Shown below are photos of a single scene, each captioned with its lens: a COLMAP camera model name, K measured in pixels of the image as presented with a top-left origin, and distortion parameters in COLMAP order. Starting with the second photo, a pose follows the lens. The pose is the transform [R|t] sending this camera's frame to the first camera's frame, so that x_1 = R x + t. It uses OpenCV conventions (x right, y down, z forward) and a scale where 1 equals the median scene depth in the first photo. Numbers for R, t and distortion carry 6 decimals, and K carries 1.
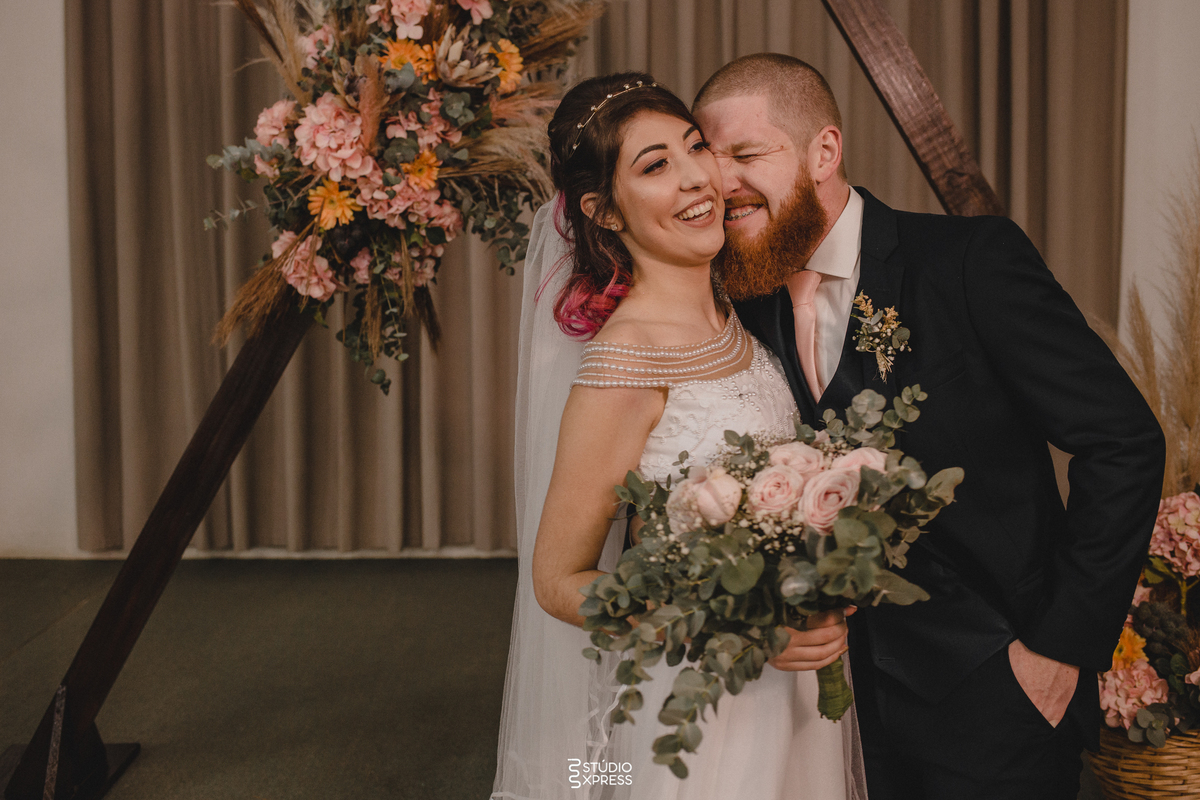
lens RADIAL K [[1298.0, 0, 581.9], [0, 1298.0, 402.3], [0, 0, 1]] dist [-0.060117, 0.002122]
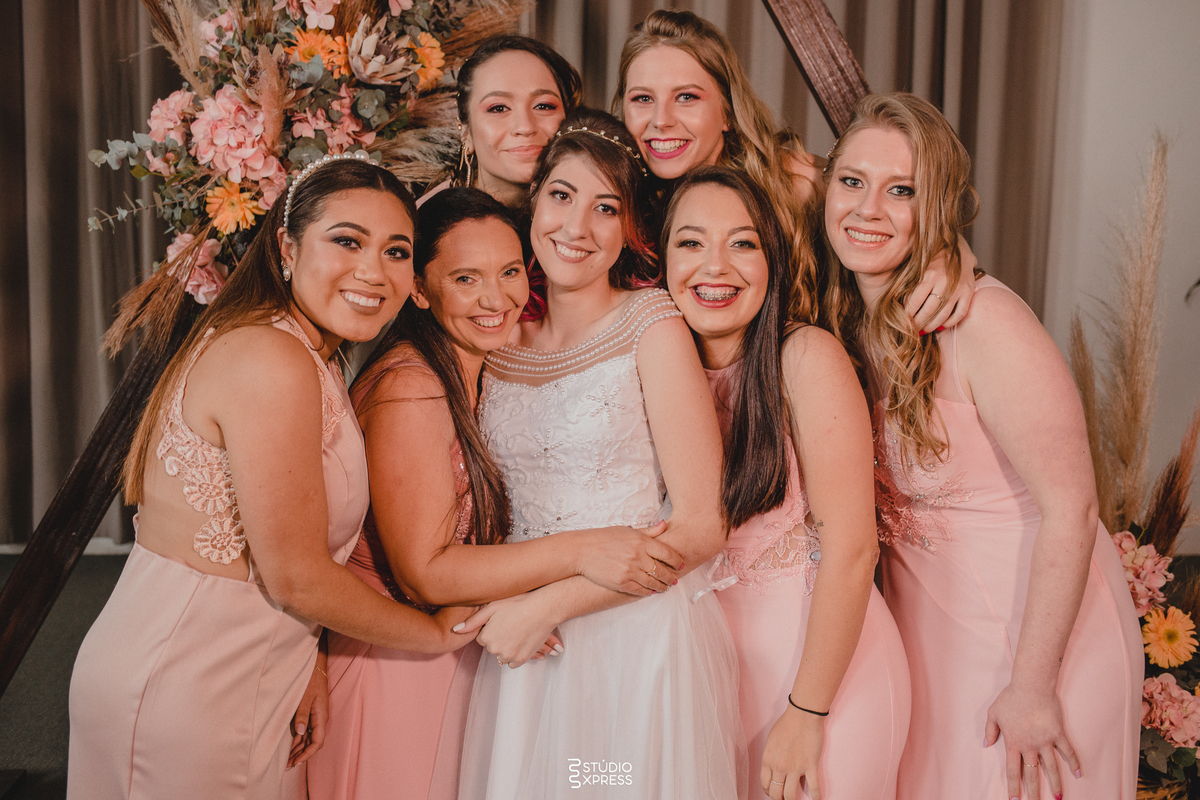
lens RADIAL K [[1187.7, 0, 600.0], [0, 1187.7, 400.0], [0, 0, 1]] dist [-0.062649, 0.009541]
pose [[0.996723, 0.019560, 0.078487, 0.004080], [-0.021811, 0.999372, 0.027936, -0.045854], [-0.077892, -0.029556, 0.996524, 0.144181]]
